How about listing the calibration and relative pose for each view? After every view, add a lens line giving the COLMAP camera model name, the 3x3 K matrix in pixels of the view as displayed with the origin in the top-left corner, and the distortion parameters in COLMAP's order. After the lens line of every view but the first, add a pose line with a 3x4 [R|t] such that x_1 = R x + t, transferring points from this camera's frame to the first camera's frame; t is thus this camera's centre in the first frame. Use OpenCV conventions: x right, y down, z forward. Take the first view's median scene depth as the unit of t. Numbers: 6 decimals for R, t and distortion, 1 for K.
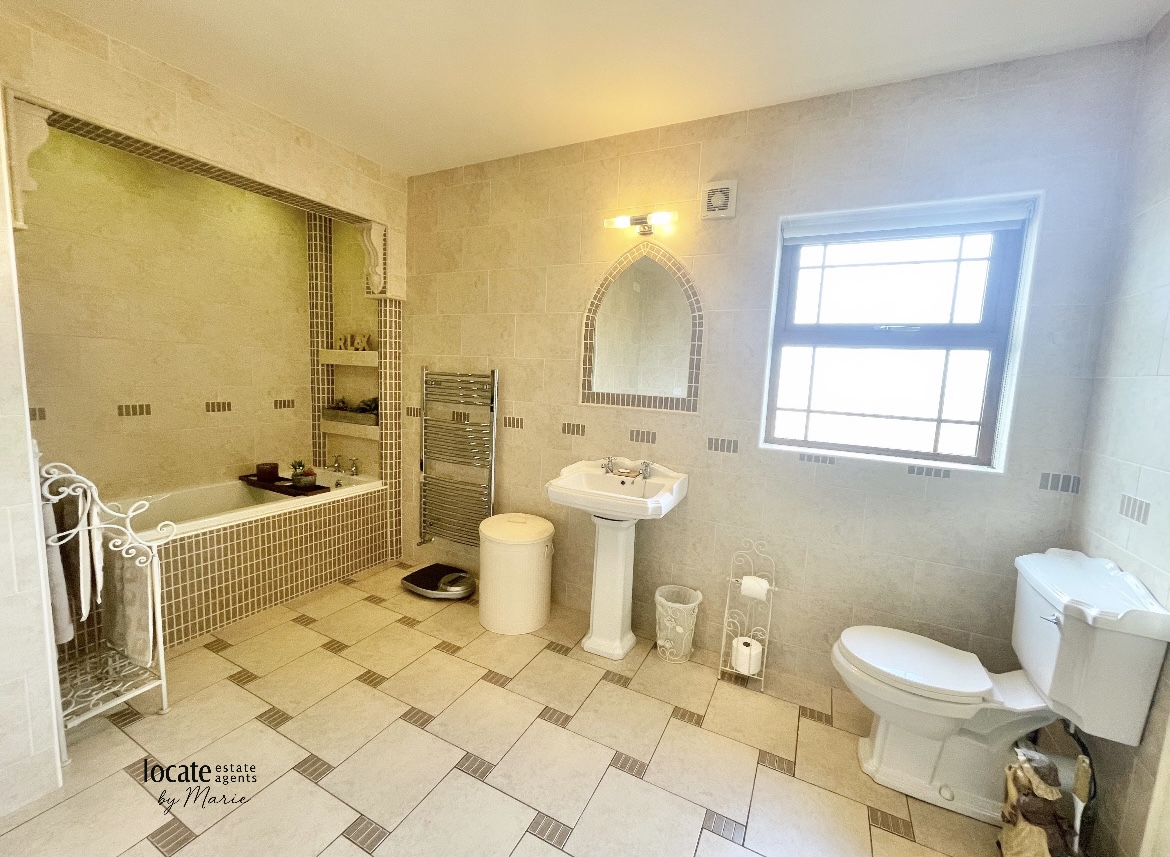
lens RADIAL K [[469.7, 0, 584.8], [0, 469.7, 426.5], [0, 0, 1]] dist [-0.000387, -0.000082]
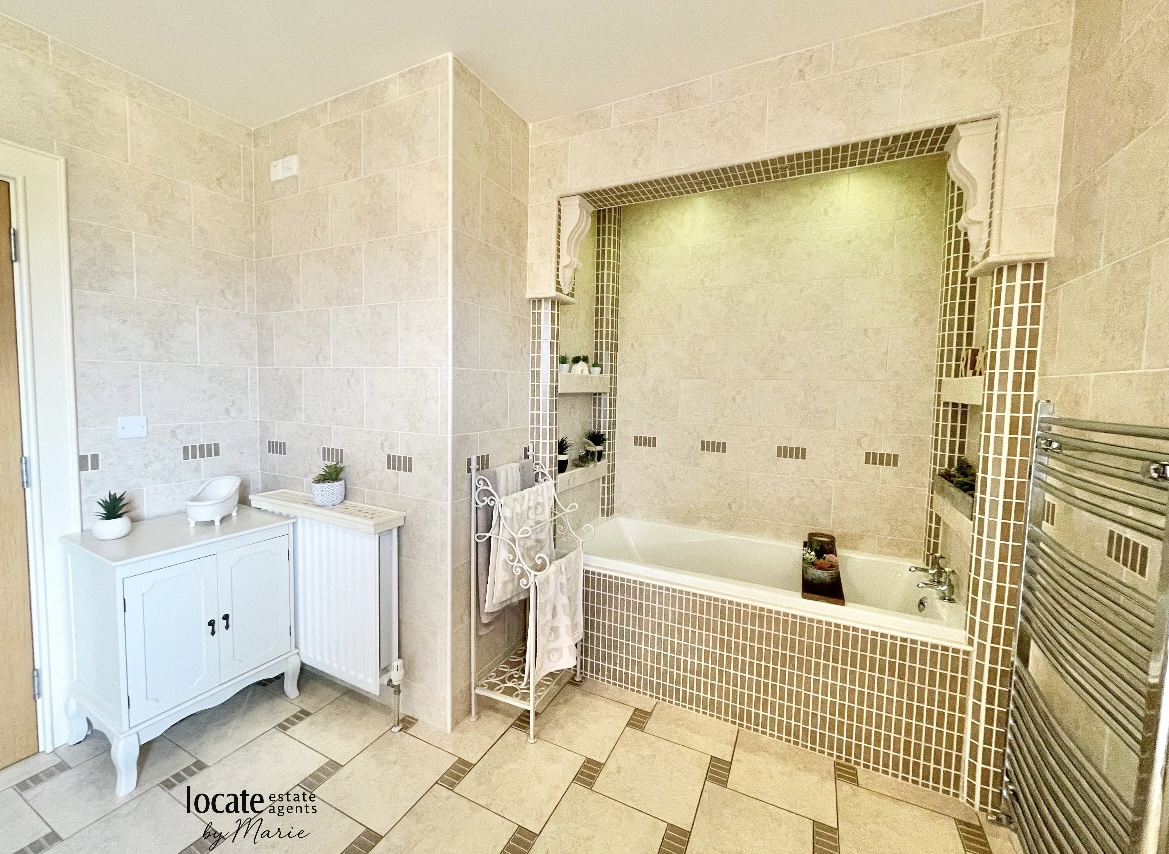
lens RADIAL K [[472.2, 0, 589.3], [0, 472.2, 415.7], [0, 0, 1]] dist [-0.002056, -0.000161]
pose [[0.016740, 0.016338, -0.999726, 0.062696], [-0.138825, 0.990220, 0.013858, -0.068901], [0.990175, 0.138555, 0.018844, 0.618402]]
